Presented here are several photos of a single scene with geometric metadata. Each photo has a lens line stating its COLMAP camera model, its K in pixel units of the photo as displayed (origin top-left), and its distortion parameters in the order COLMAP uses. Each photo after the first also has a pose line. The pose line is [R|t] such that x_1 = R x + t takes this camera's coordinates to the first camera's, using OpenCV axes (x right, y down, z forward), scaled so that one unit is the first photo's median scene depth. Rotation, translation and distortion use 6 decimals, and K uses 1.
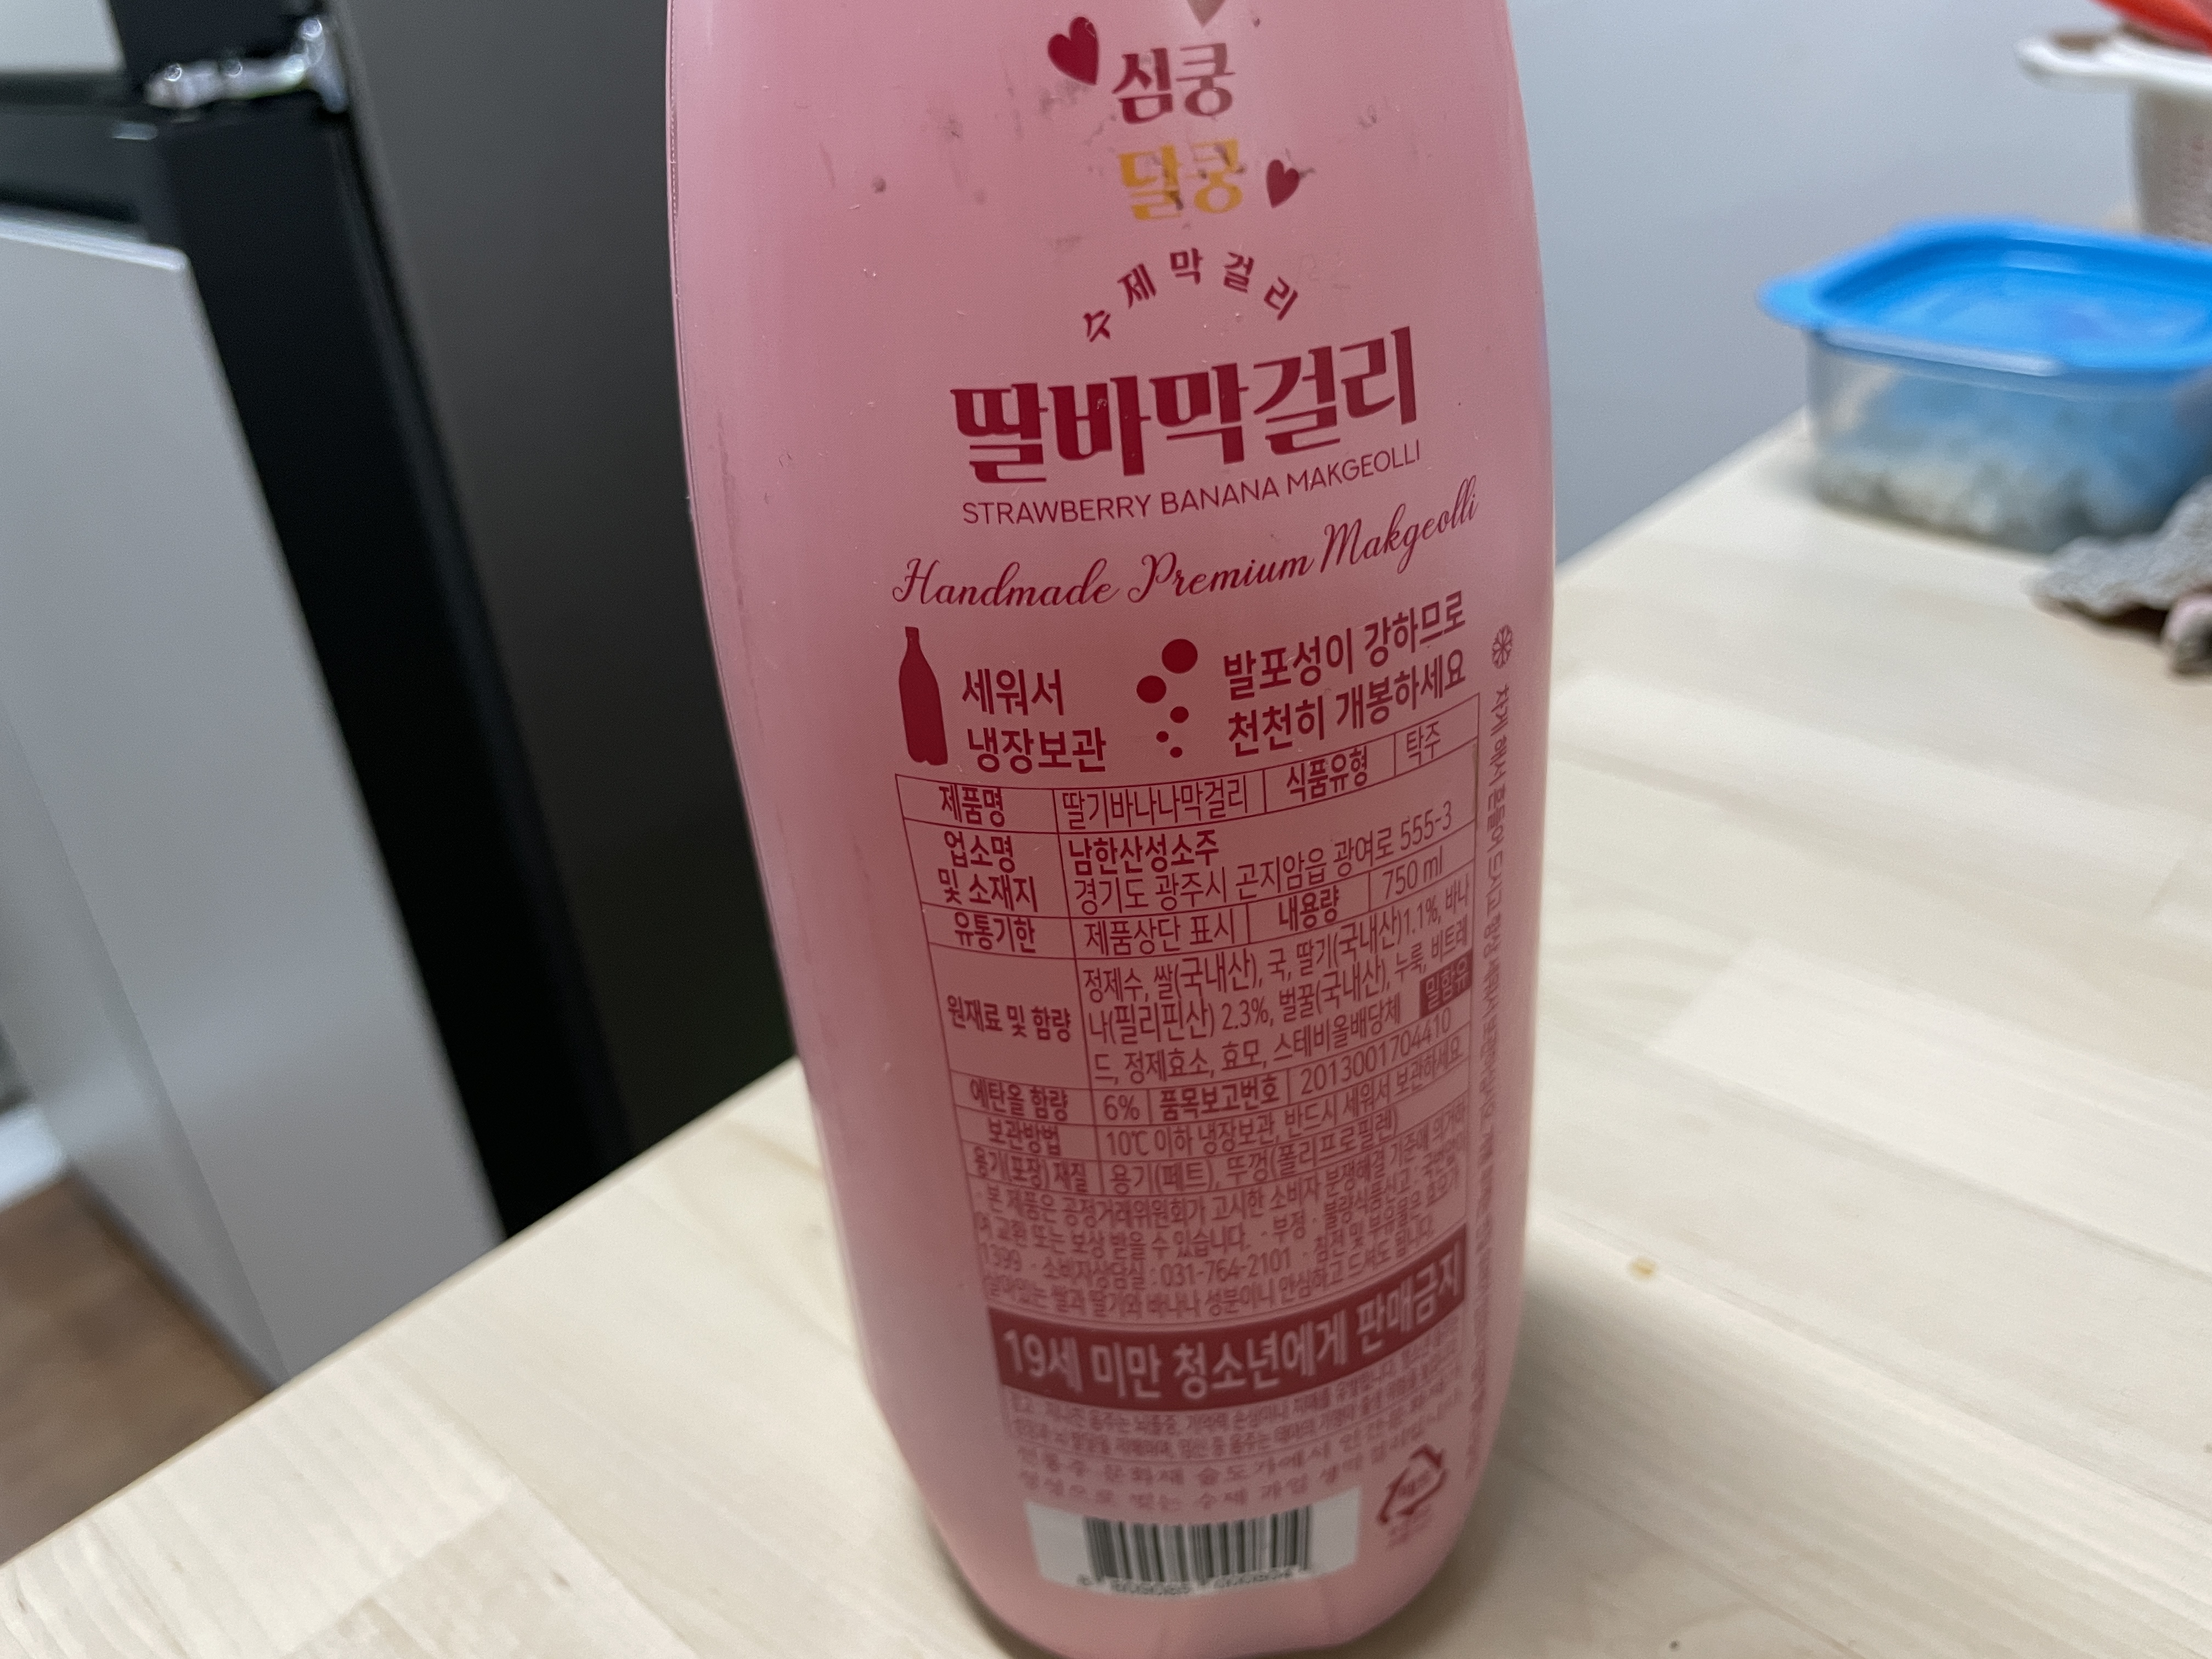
lens RADIAL K [[1880.3, 0, 1106.0], [0, 1880.3, 829.5], [0, 0, 1]] dist [0.105759, -0.311877]
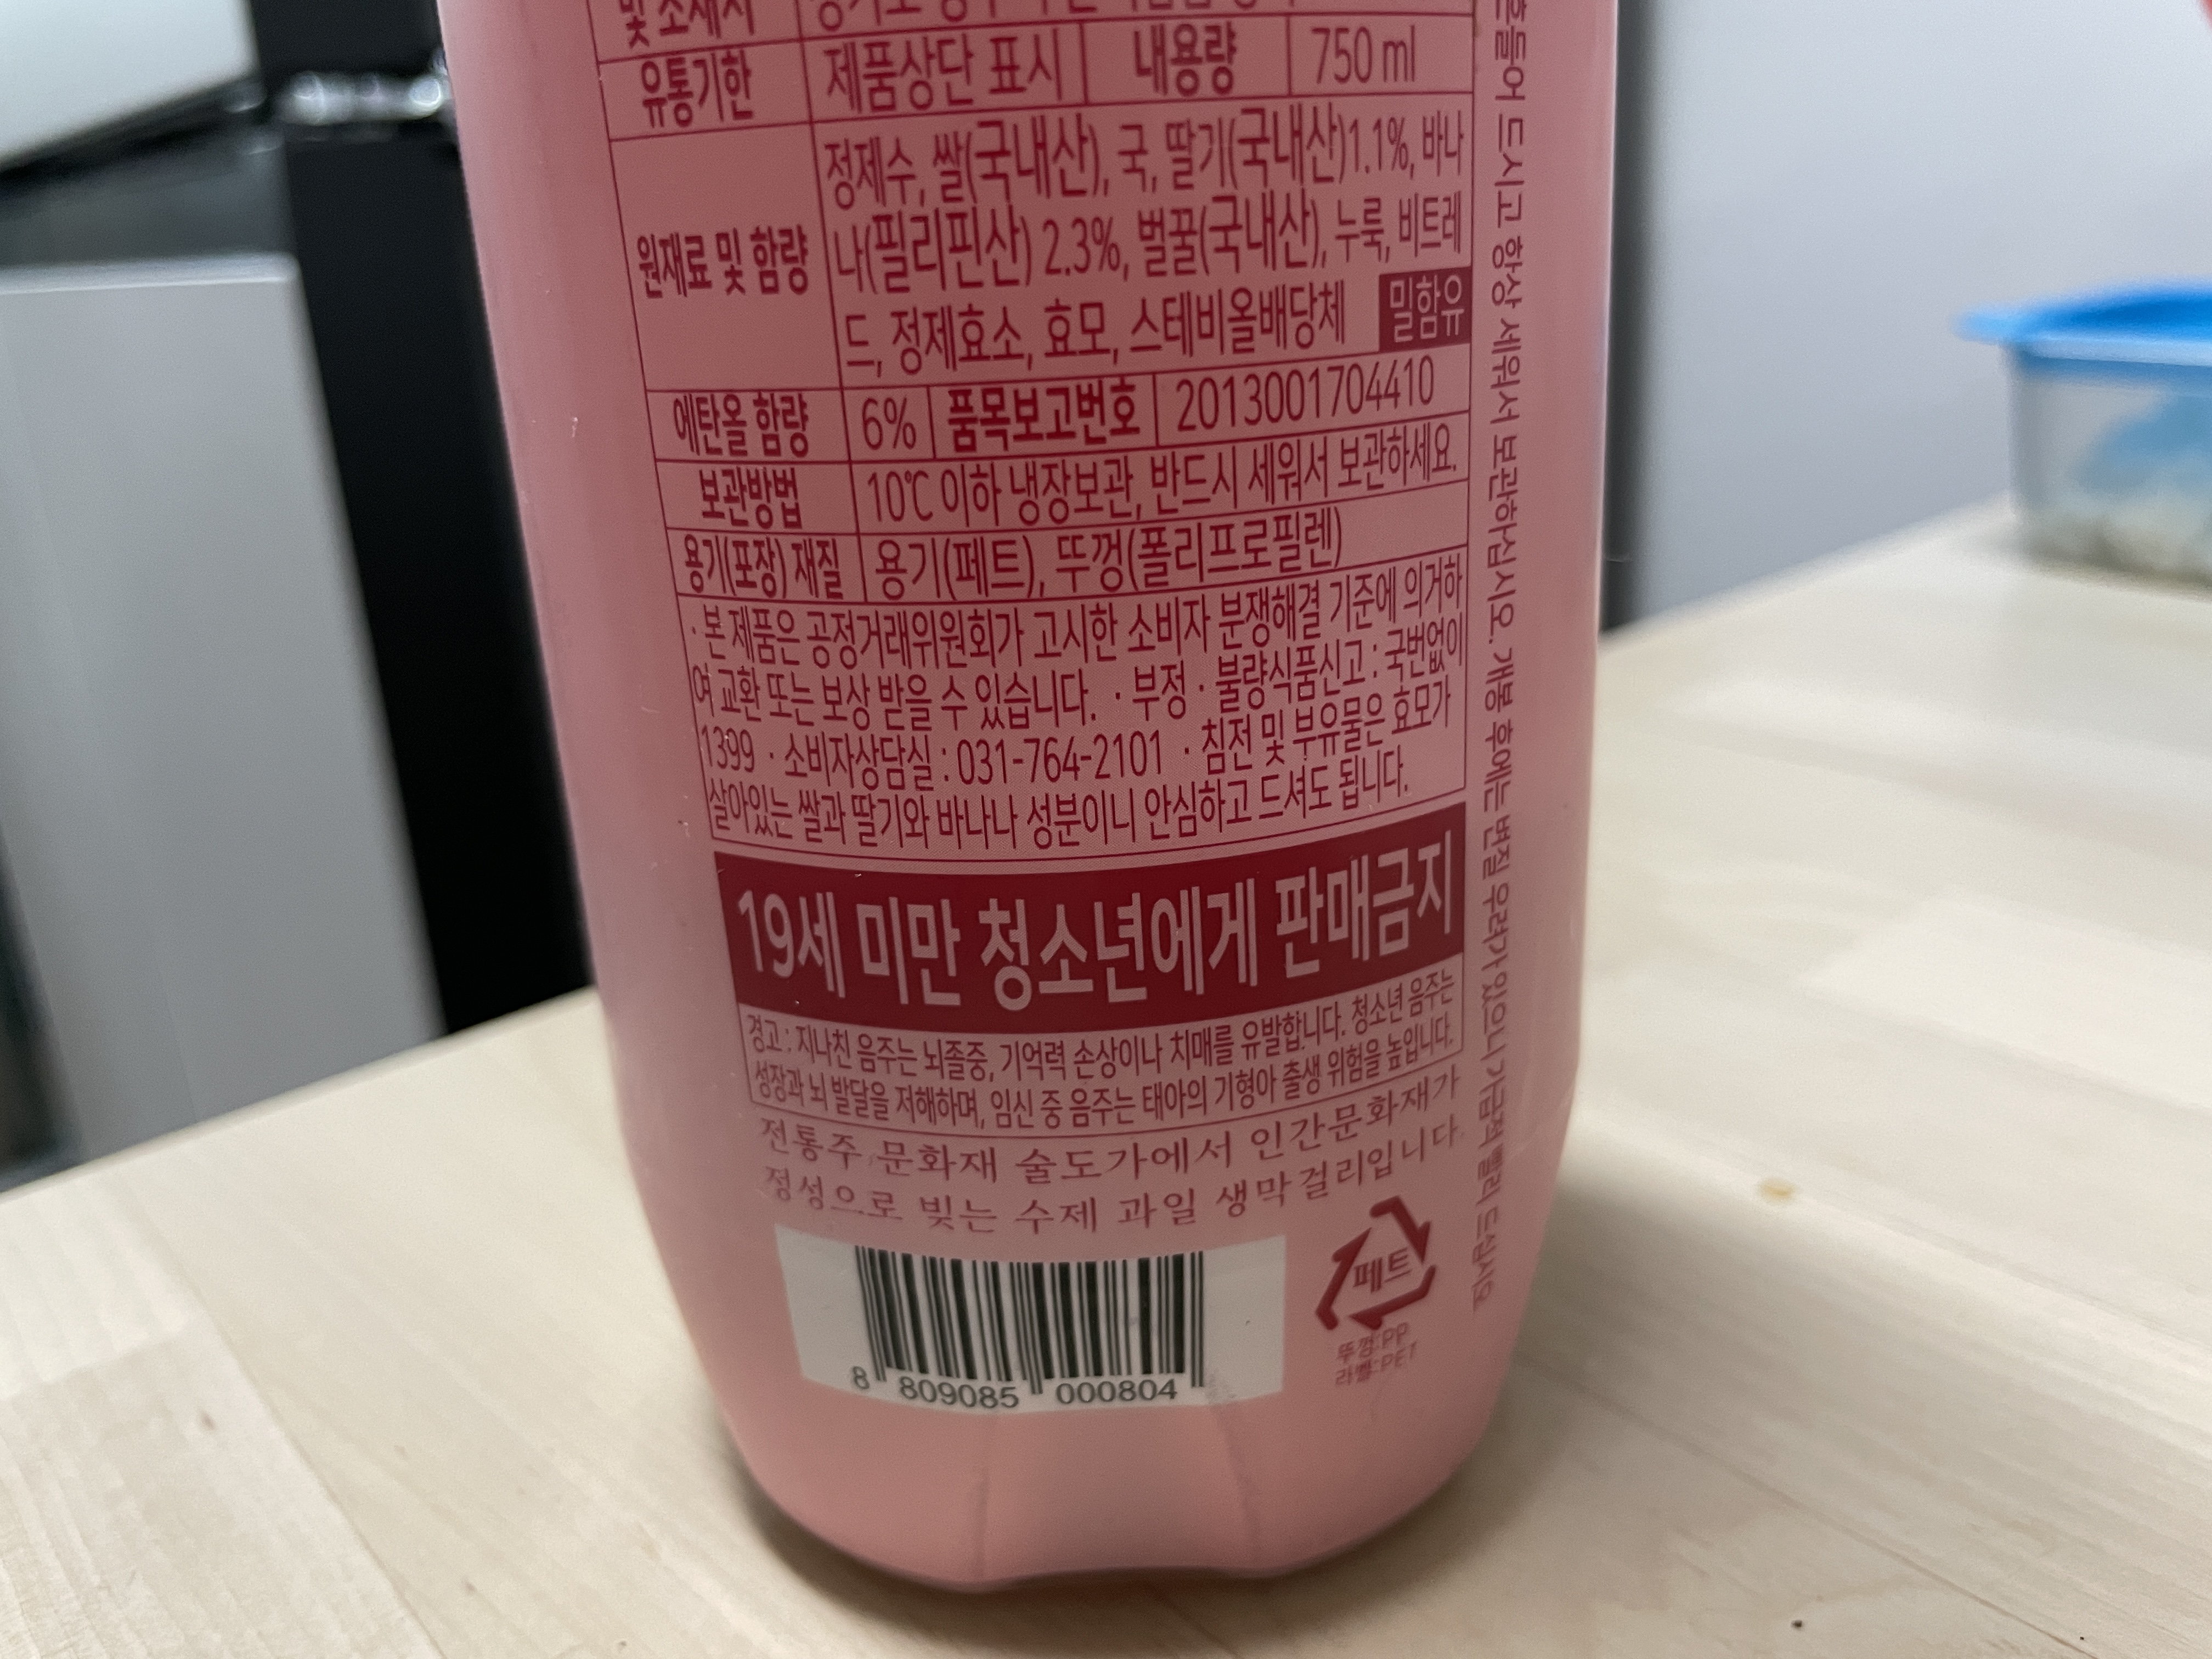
lens RADIAL K [[1880.3, 0, 1106.0], [0, 1880.3, 829.5], [0, 0, 1]] dist [0.105759, -0.311877]
pose [[0.993061, 0.060855, -0.100633, 0.144723], [-0.077942, 0.981354, -0.175697, 0.366415], [0.088064, 0.182321, 0.979287, 0.386732]]
